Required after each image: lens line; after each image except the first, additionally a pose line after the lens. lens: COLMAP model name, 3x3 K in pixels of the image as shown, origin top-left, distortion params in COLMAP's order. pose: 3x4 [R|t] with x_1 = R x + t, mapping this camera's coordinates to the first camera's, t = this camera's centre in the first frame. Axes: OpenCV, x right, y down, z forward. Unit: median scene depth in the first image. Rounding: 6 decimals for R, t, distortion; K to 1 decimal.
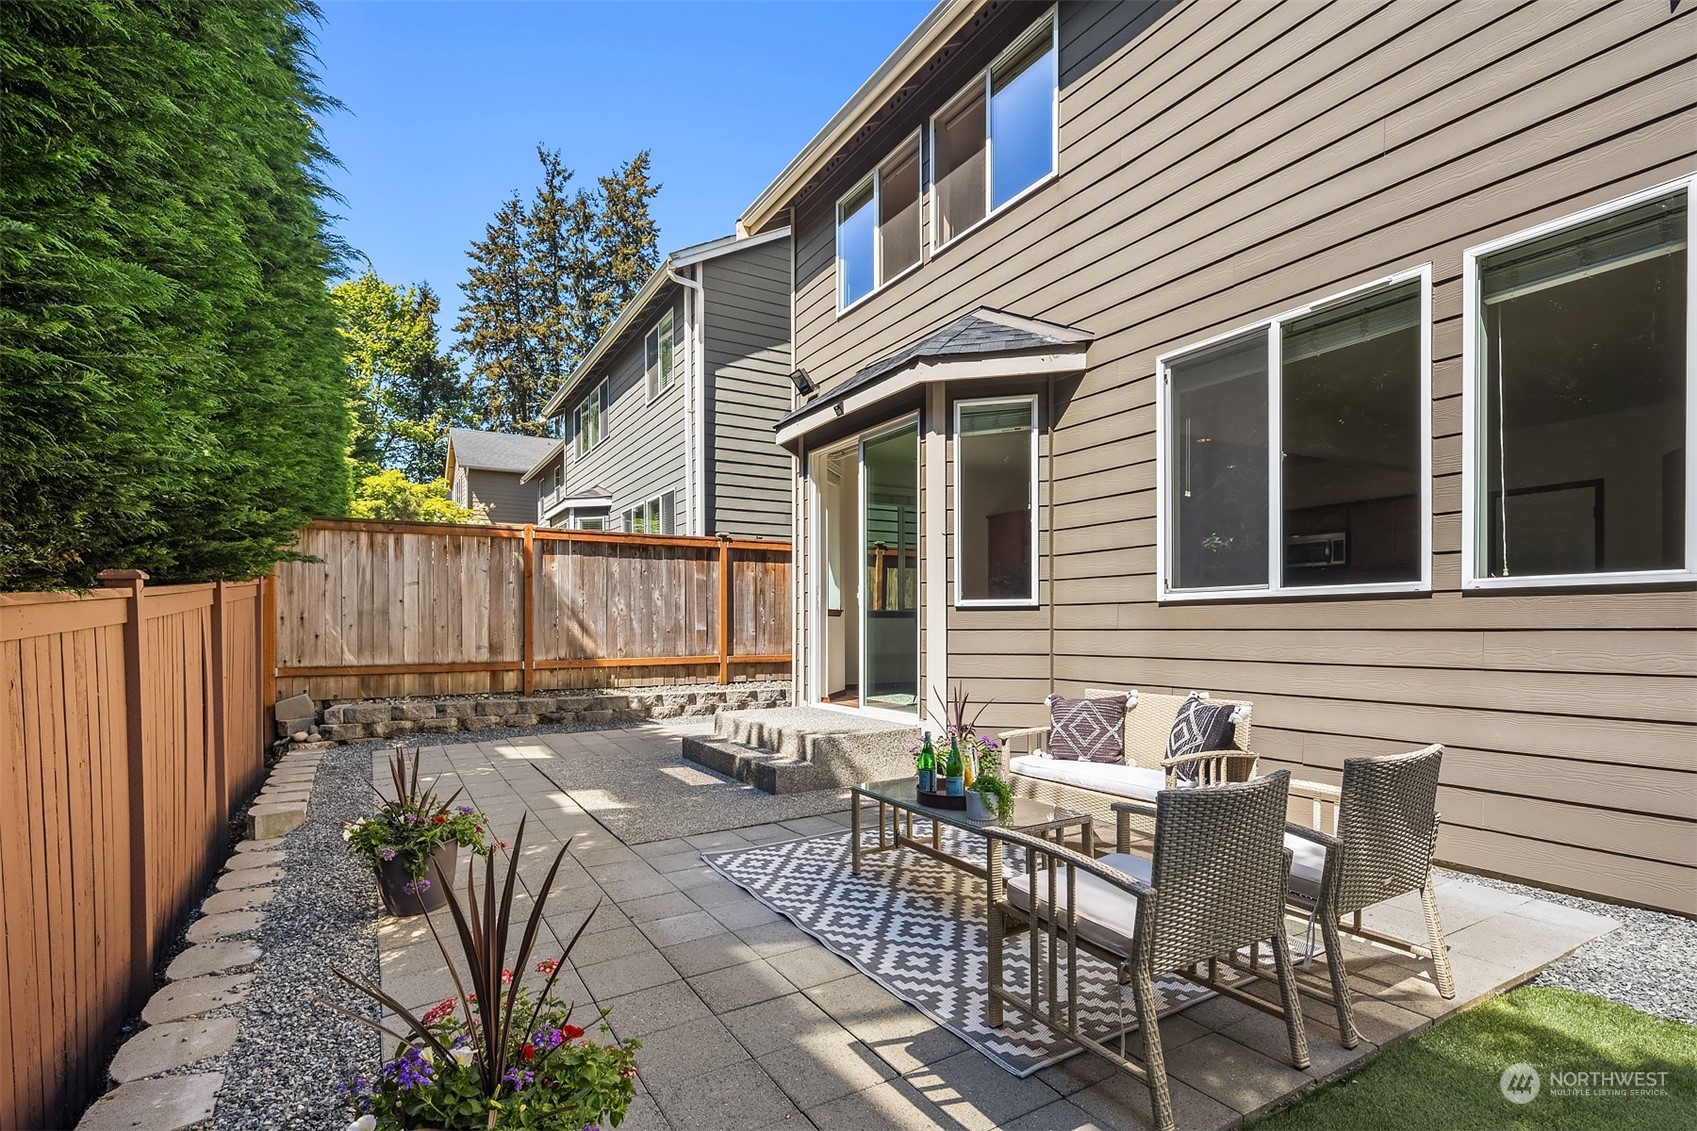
lens RADIAL K [[818.3, 0, 846.8], [0, 818.3, 625.8], [0, 0, 1]] dist [-0.000550, 0.000144]
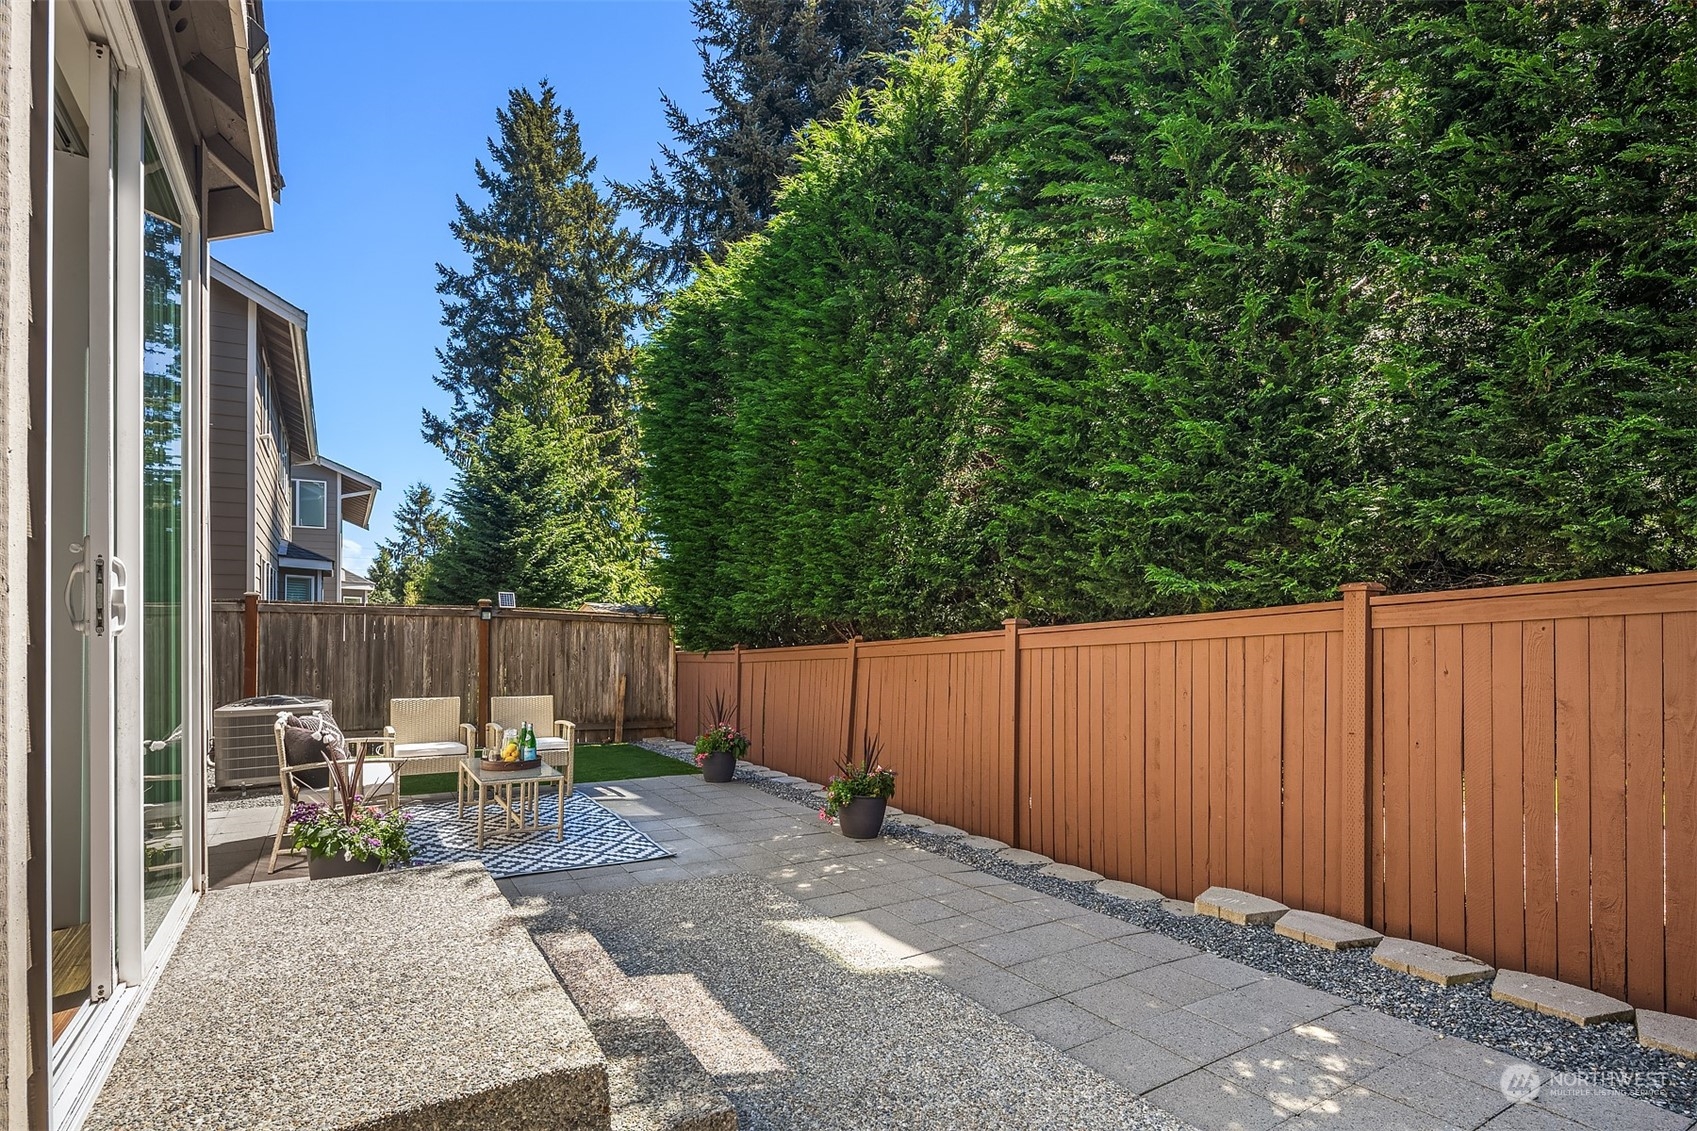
lens RADIAL K [[834.8, 0, 846.6], [0, 834.8, 630.4], [0, 0, 1]] dist [0.000079, -0.000098]
pose [[-0.999751, 0.008351, -0.020683, -0.192768], [0.008356, 0.999965, -0.000156, -0.017835], [0.020681, -0.000329, -0.999786, 1.057224]]
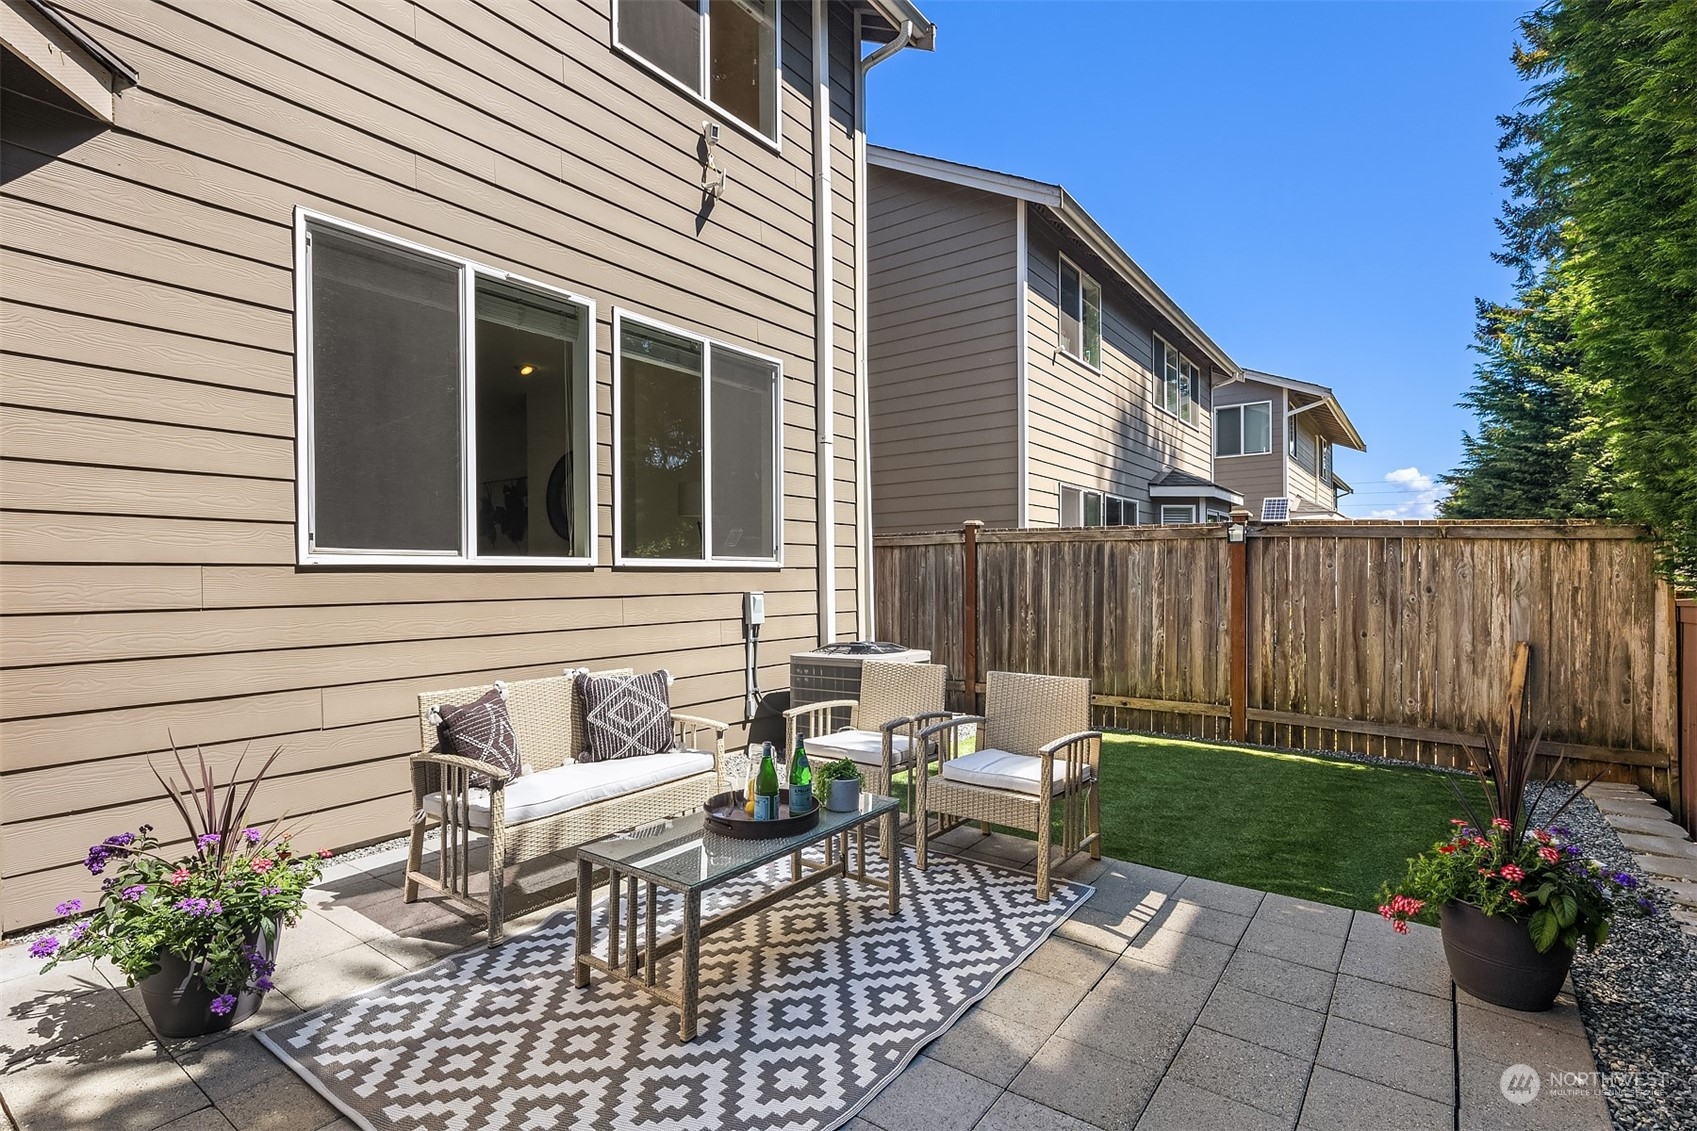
lens RADIAL K [[820.3, 0, 842.8], [0, 820.3, 579.2], [0, 0, 1]] dist [0.001330, -0.000955]
pose [[-0.396346, 0.008014, 0.918066, -0.246230], [0.011964, 0.999922, -0.003564, -0.005896], [-0.918023, 0.009571, -0.396411, 0.497430]]
